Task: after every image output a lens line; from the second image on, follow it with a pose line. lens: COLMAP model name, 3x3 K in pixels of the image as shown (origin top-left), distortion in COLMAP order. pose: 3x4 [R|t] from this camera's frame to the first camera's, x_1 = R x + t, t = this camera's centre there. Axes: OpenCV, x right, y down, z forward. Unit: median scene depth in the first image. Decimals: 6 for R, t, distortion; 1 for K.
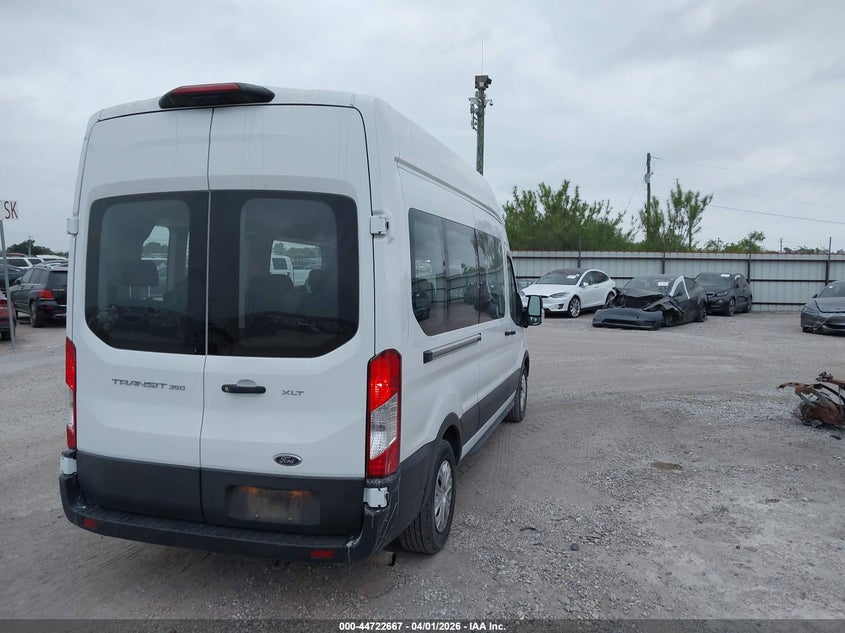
lens RADIAL K [[682.2, 0, 431.2], [0, 682.2, 313.2], [0, 0, 1]] dist [0.023045, -0.018299]
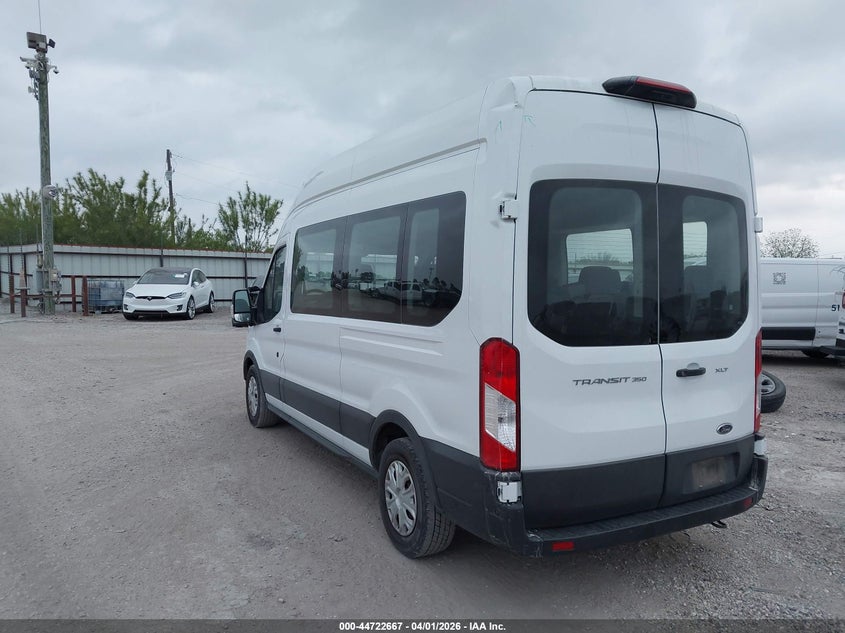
lens RADIAL K [[682.2, 0, 431.7], [0, 682.2, 319.9], [0, 0, 1]] dist [0.023045, -0.018299]
pose [[0.707188, -0.049077, 0.705320, -0.225022], [0.042933, 0.998728, 0.026446, -0.002984], [-0.705721, 0.011579, 0.708396, 0.088996]]
